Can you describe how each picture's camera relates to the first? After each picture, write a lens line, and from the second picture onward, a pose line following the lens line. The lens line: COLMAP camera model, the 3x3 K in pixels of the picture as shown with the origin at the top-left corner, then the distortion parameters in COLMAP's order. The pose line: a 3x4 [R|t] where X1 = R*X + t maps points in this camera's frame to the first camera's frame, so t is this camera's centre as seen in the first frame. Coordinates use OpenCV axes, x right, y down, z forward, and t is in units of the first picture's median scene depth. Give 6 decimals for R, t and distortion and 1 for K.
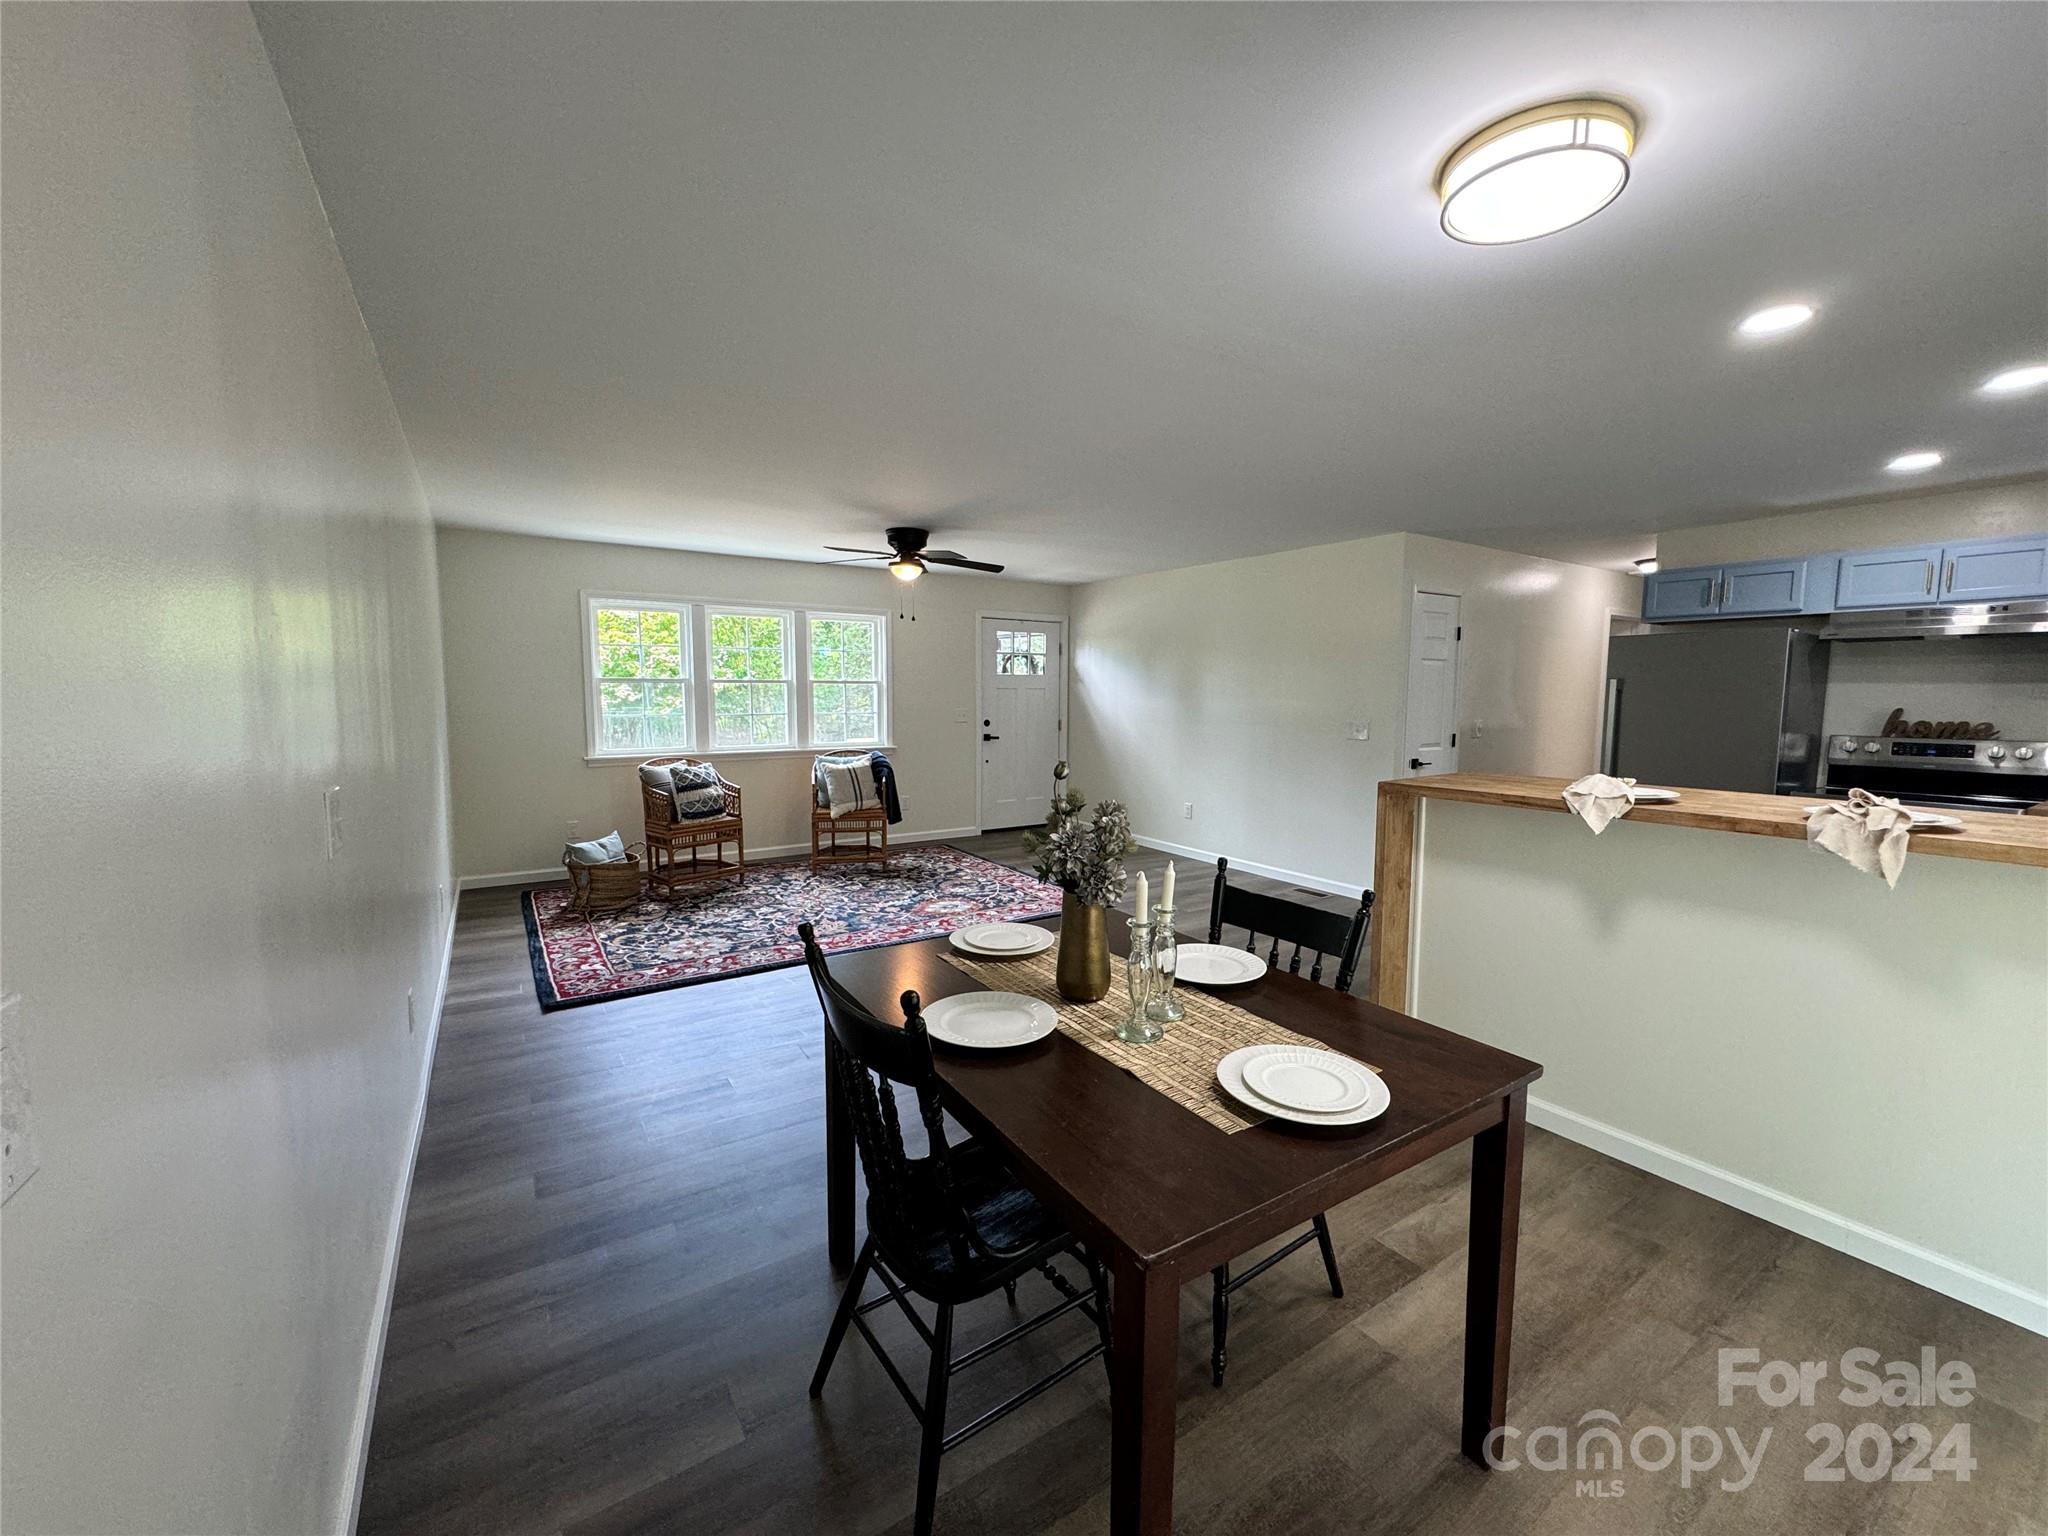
lens RADIAL K [[814.0, 0, 1030.0], [0, 814.0, 768.2], [0, 0, 1]] dist [-0.003253, -0.001014]
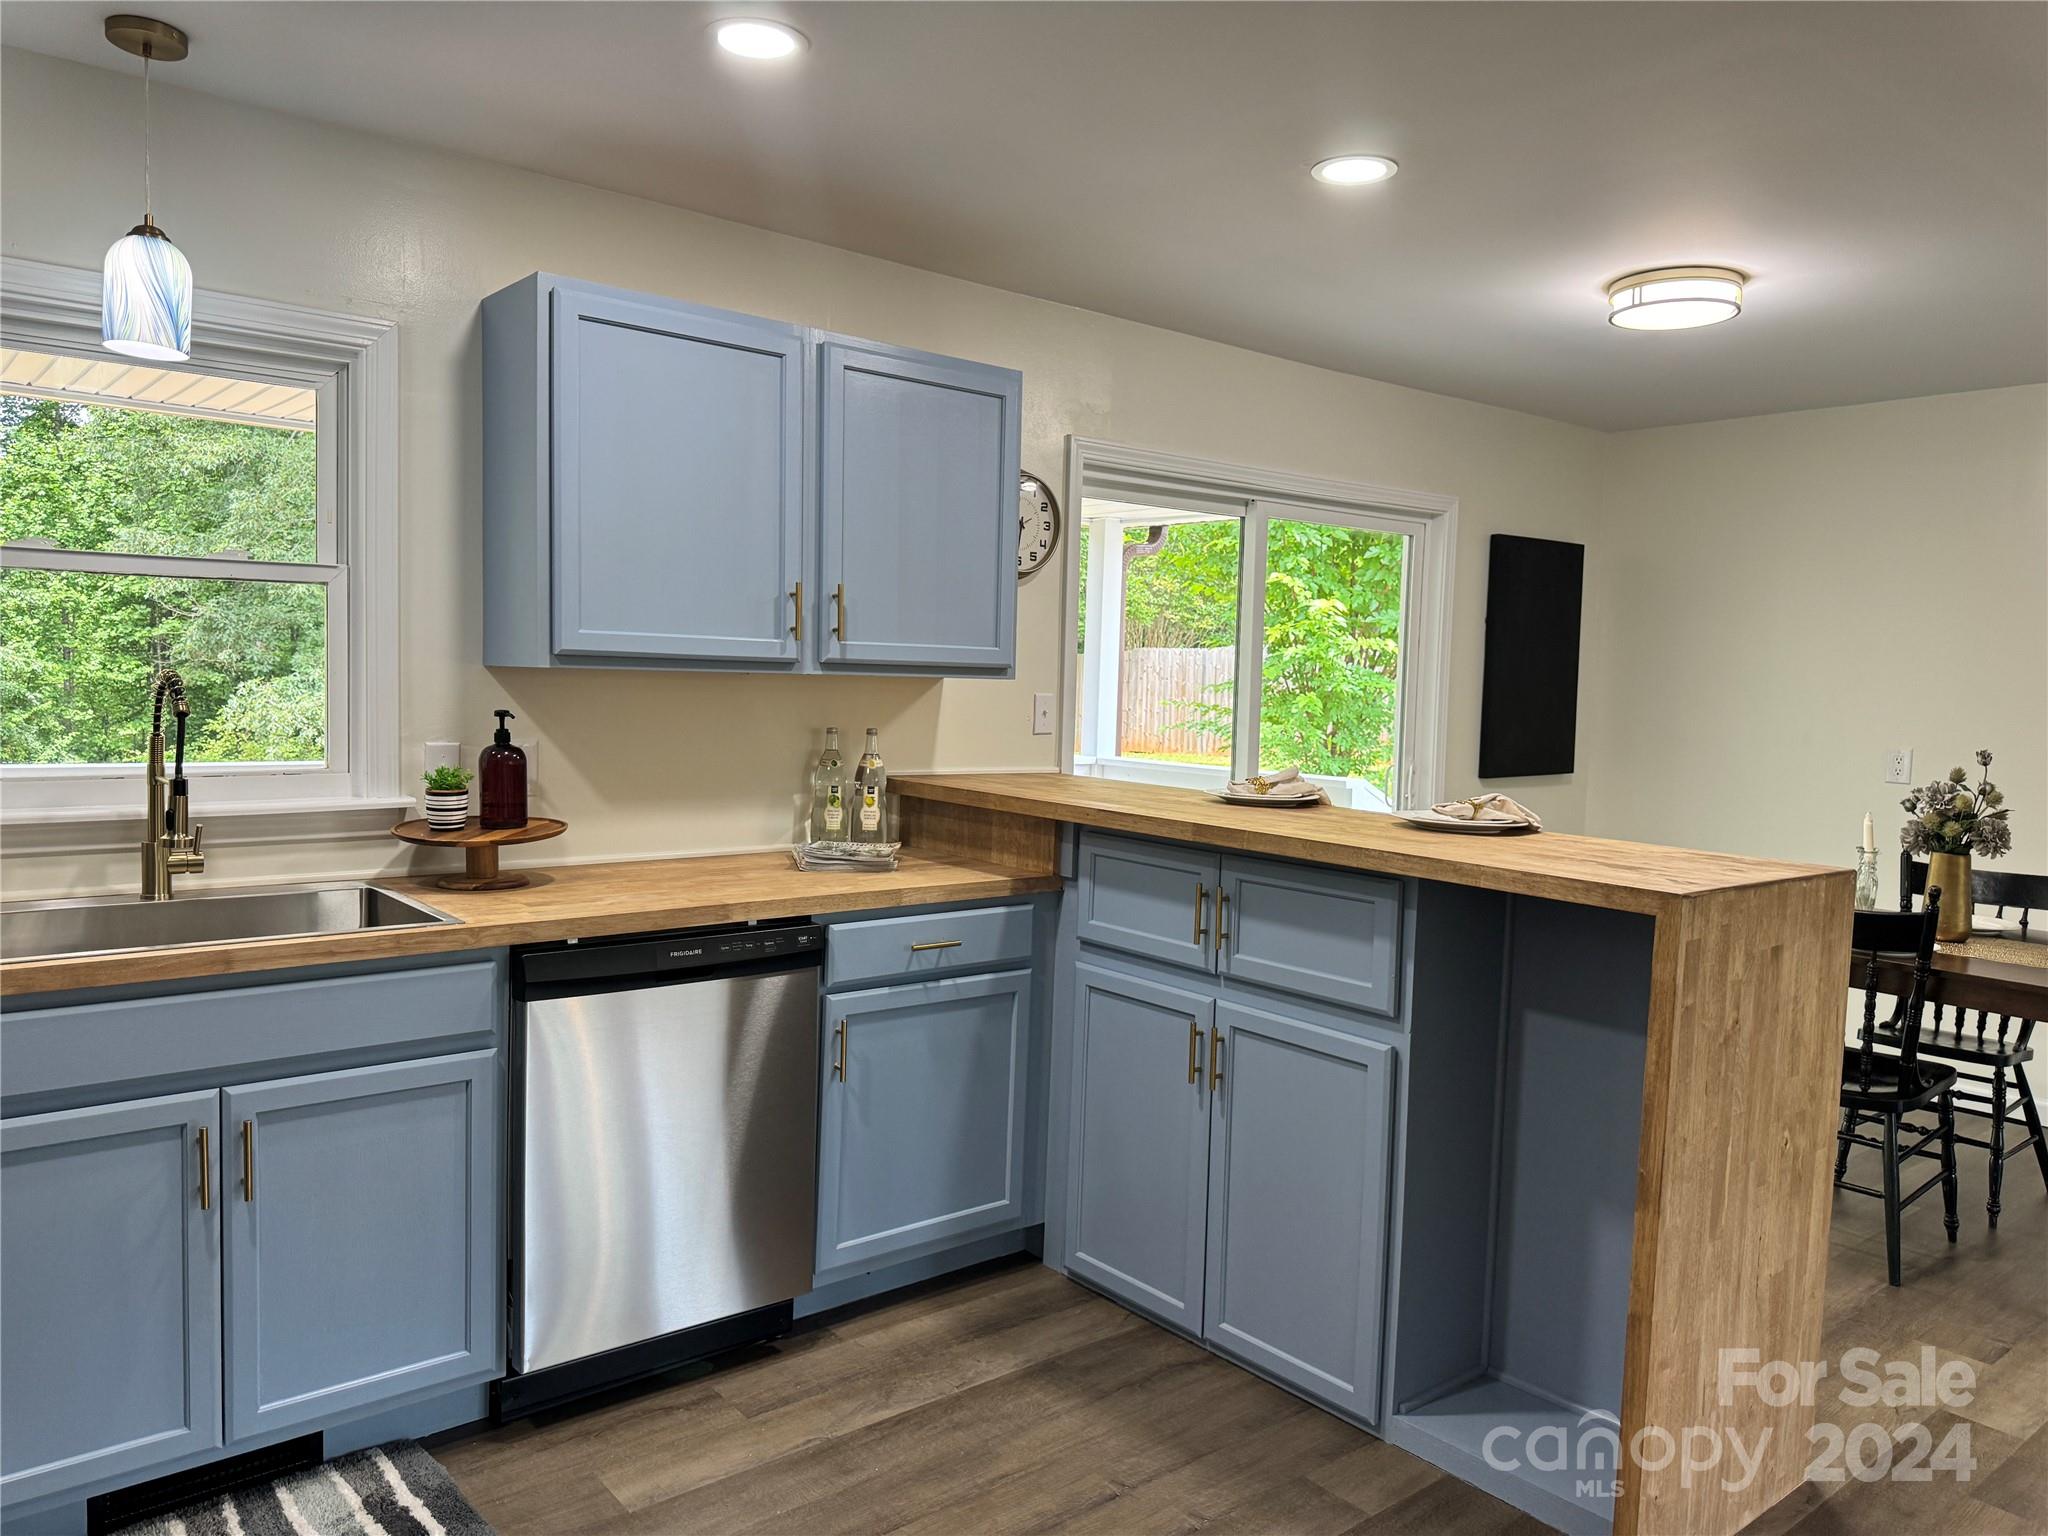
lens RADIAL K [[1434.4, 0, 1020.8], [0, 1434.4, 776.0], [0, 0, 1]] dist [0.108891, -0.151576]
pose [[-0.994031, -0.029345, -0.105073, 0.628535], [-0.046747, 0.984813, 0.167205, -0.099348], [0.098571, 0.171119, -0.980307, 1.107448]]
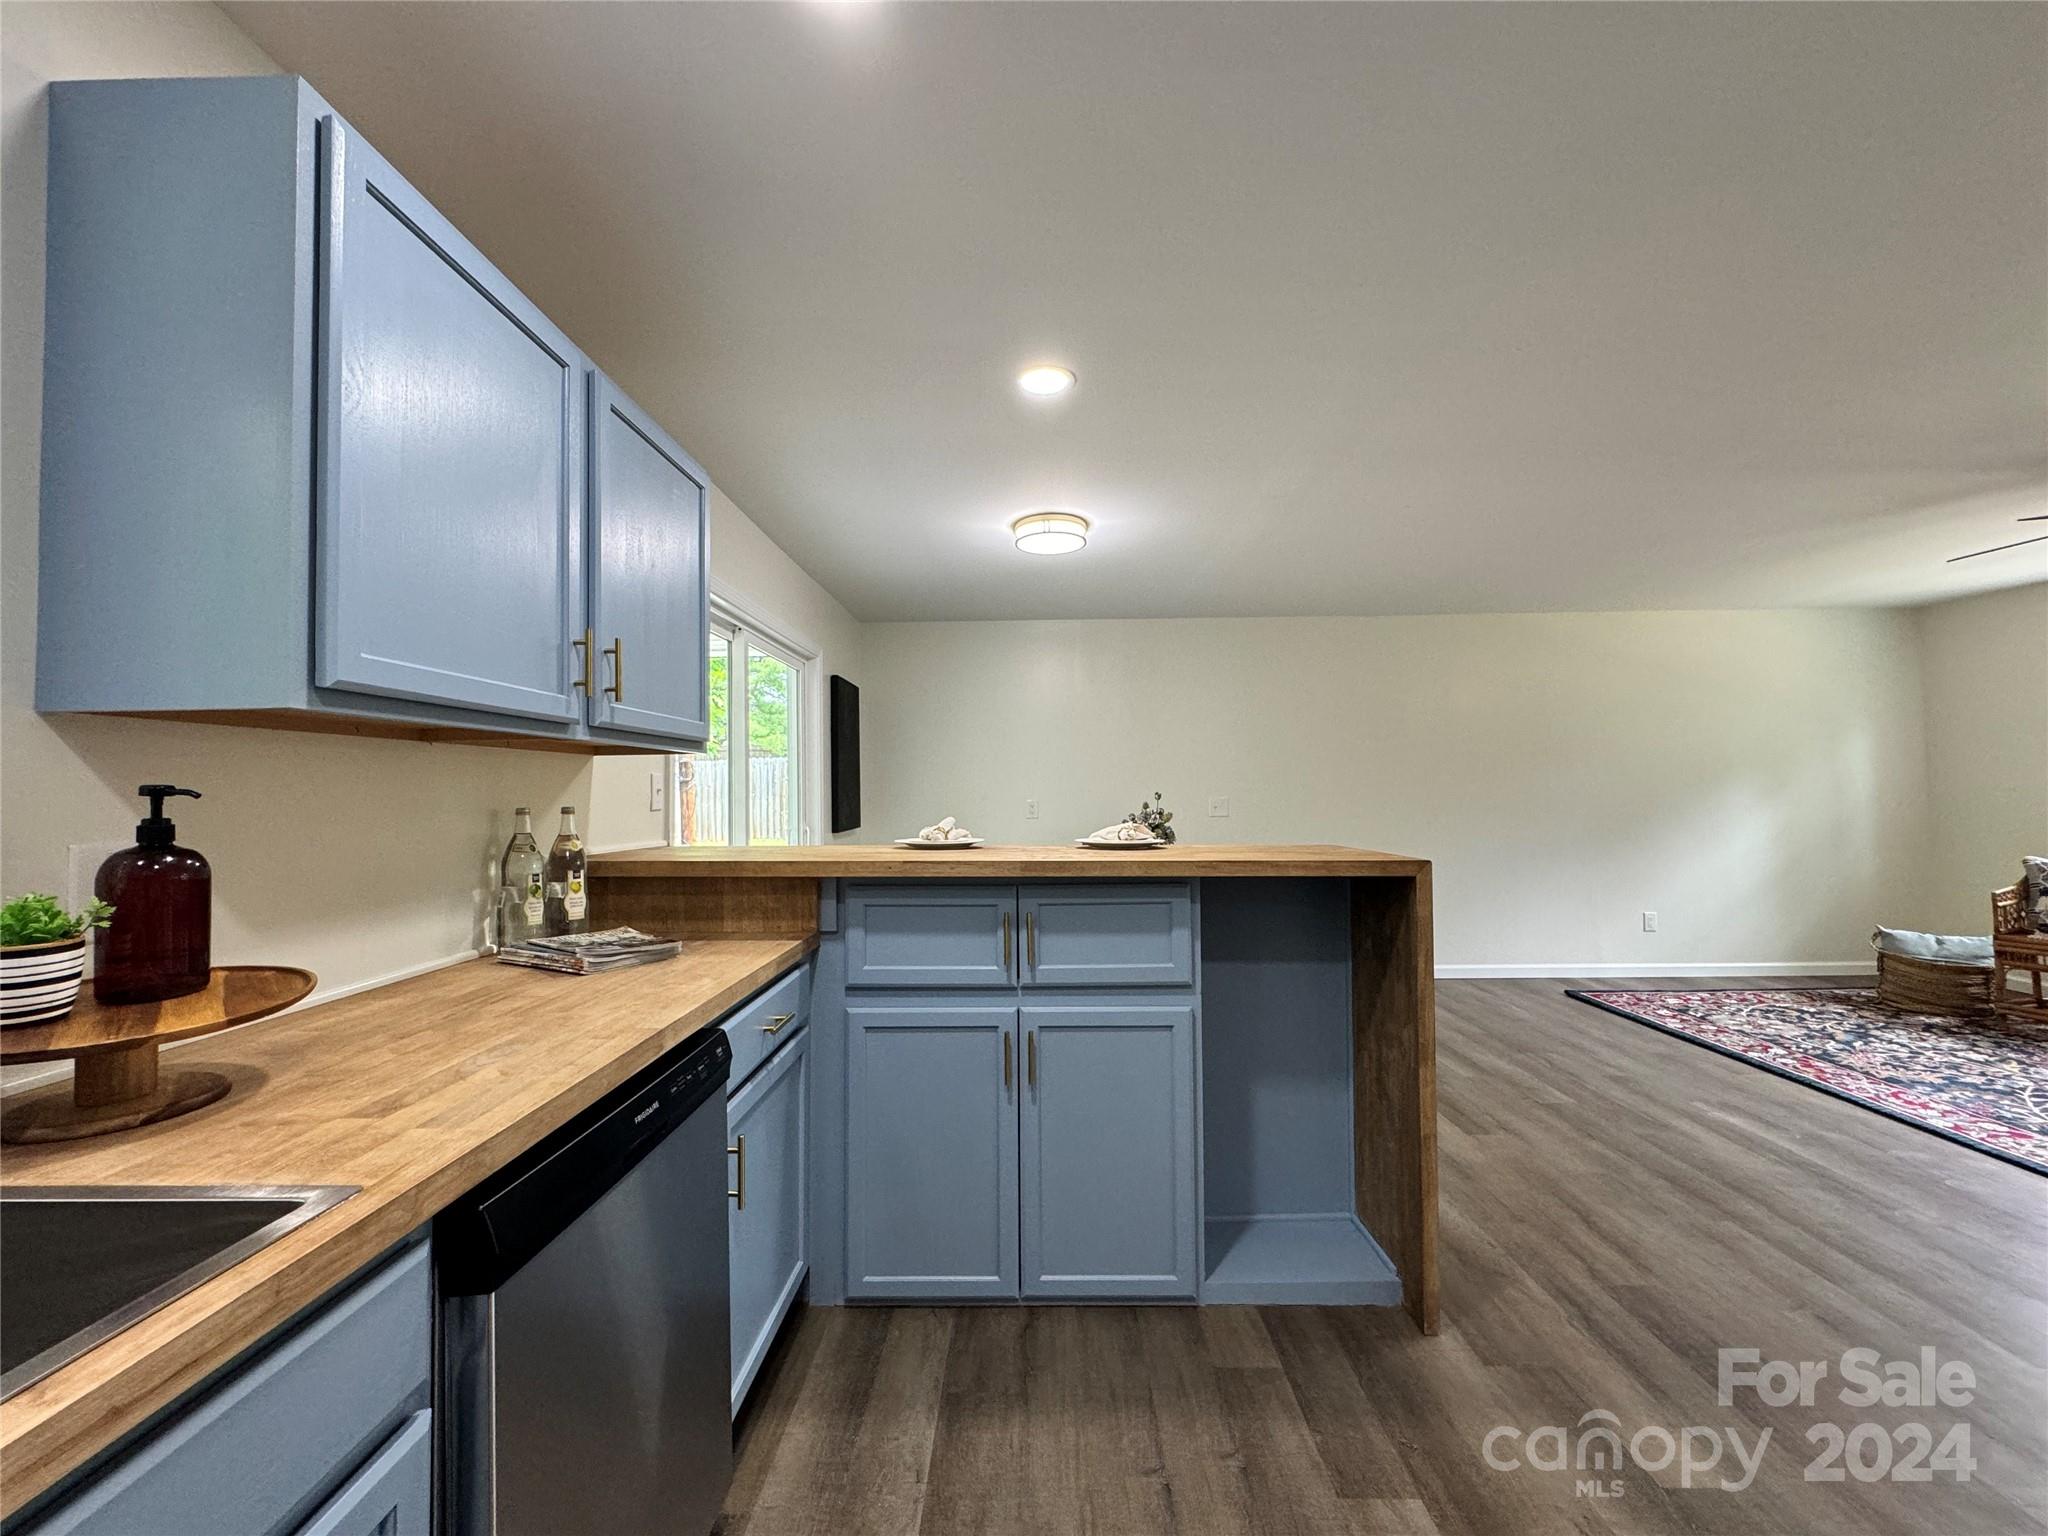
lens RADIAL K [[815.1, 0, 1023.8], [0, 815.1, 772.7], [0, 0, 1]] dist [-0.001731, -0.000100]
pose [[-0.561262, -0.022955, -0.827320, 0.832104], [-0.075912, 0.996829, 0.023841, -0.035236], [0.824149, 0.076184, -0.561225, 0.747121]]
